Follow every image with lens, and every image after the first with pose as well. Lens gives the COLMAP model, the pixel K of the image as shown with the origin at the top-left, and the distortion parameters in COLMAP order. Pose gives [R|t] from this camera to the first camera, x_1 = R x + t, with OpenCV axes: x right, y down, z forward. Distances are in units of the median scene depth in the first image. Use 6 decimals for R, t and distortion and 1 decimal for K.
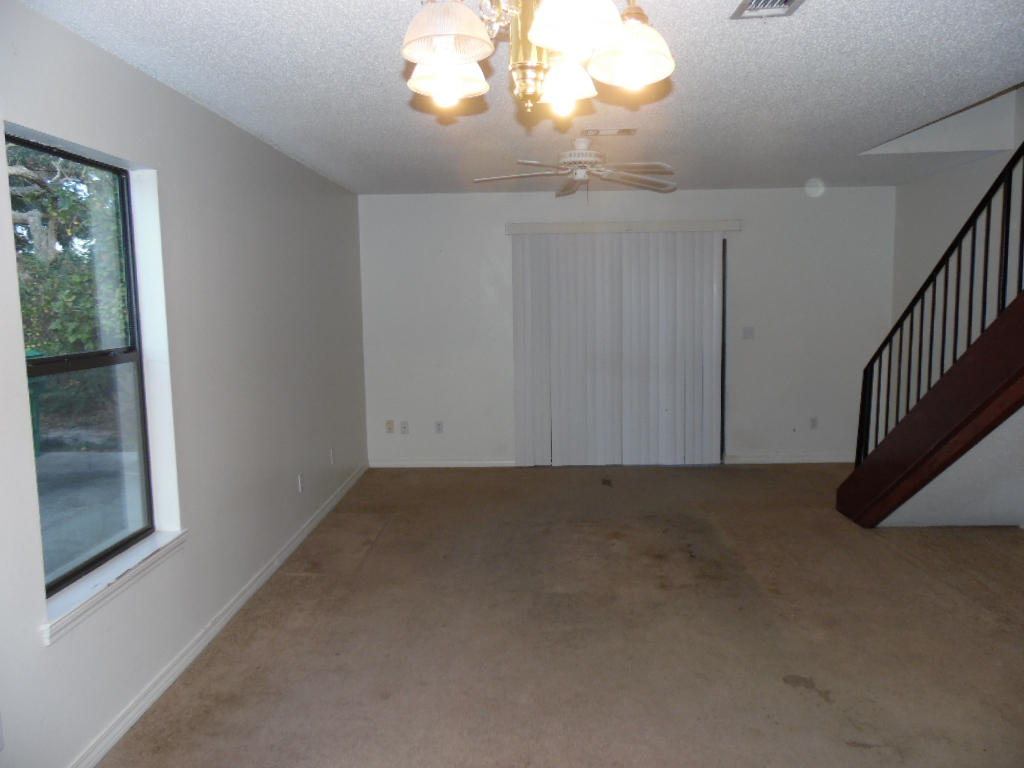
lens RADIAL K [[765.7, 0, 509.9], [0, 765.7, 379.6], [0, 0, 1]] dist [-0.028248, 0.055090]
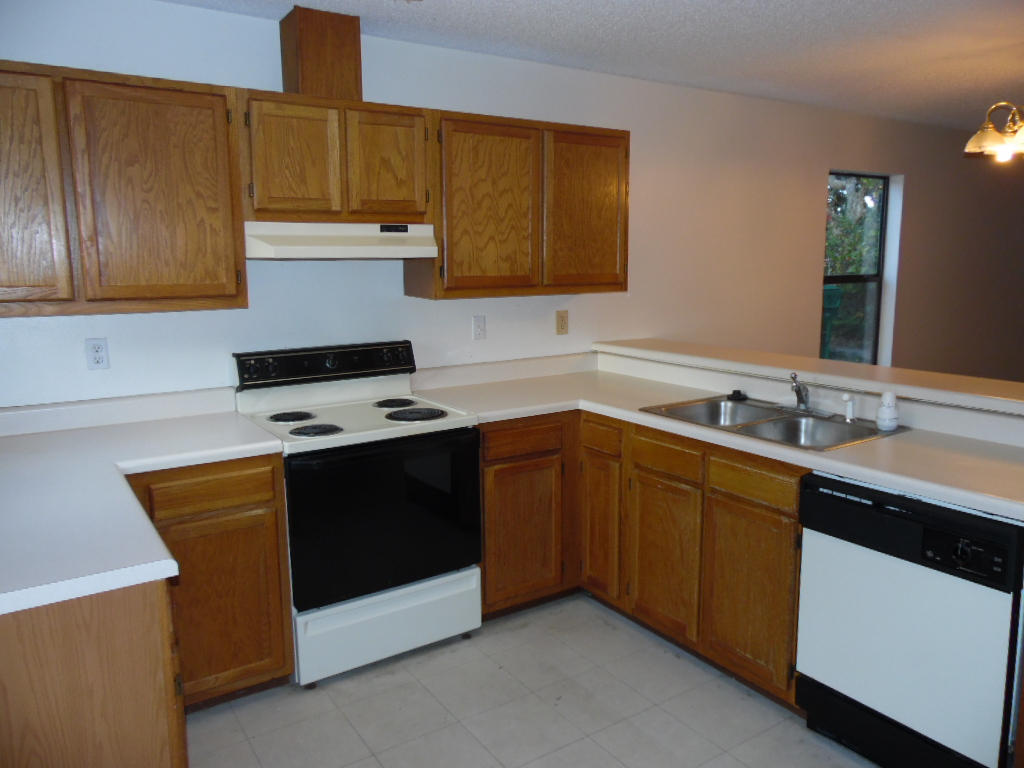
lens RADIAL K [[765.7, 0, 516.7], [0, 765.7, 381.1], [0, 0, 1]] dist [-0.028248, 0.055090]
pose [[0.576770, 0.141641, -0.804533, 0.231355], [-0.089862, 0.989878, 0.109849, 0.039961], [0.811949, 0.008939, 0.583660, -0.347543]]
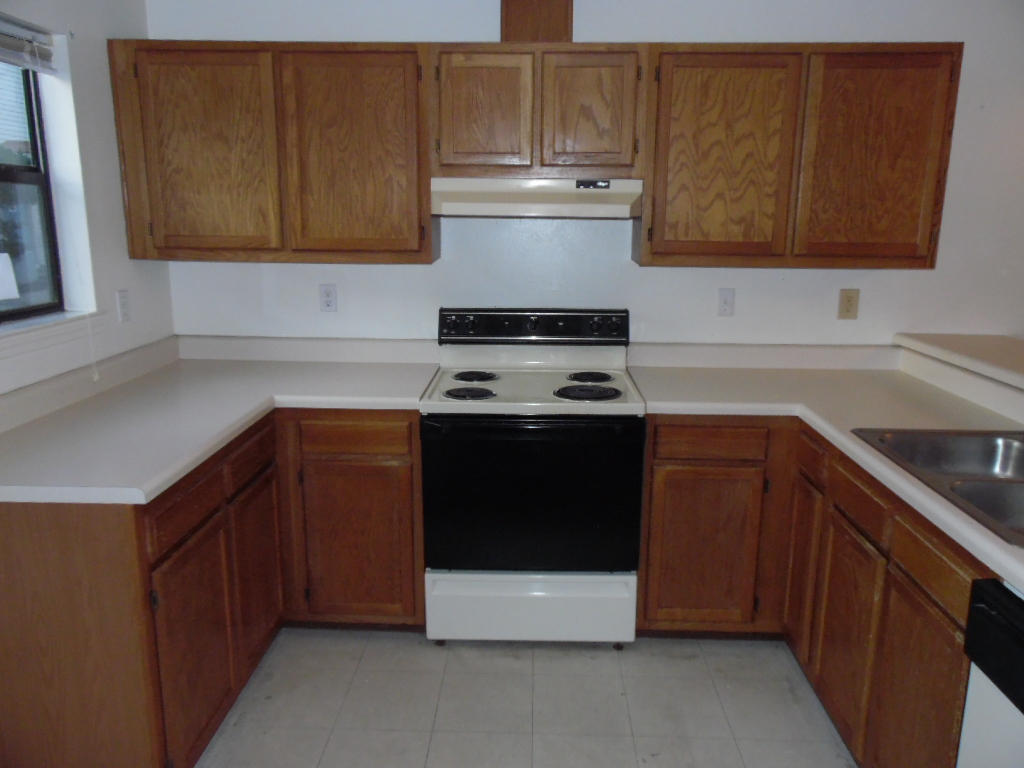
lens RADIAL K [[765.7, 0, 513.8], [0, 765.7, 382.4], [0, 0, 1]] dist [-0.028248, 0.055090]
pose [[-0.004496, 0.229851, -0.973215, 0.232533], [-0.116437, 0.966485, 0.228799, 0.020476], [0.993188, 0.114347, 0.022418, -0.180682]]
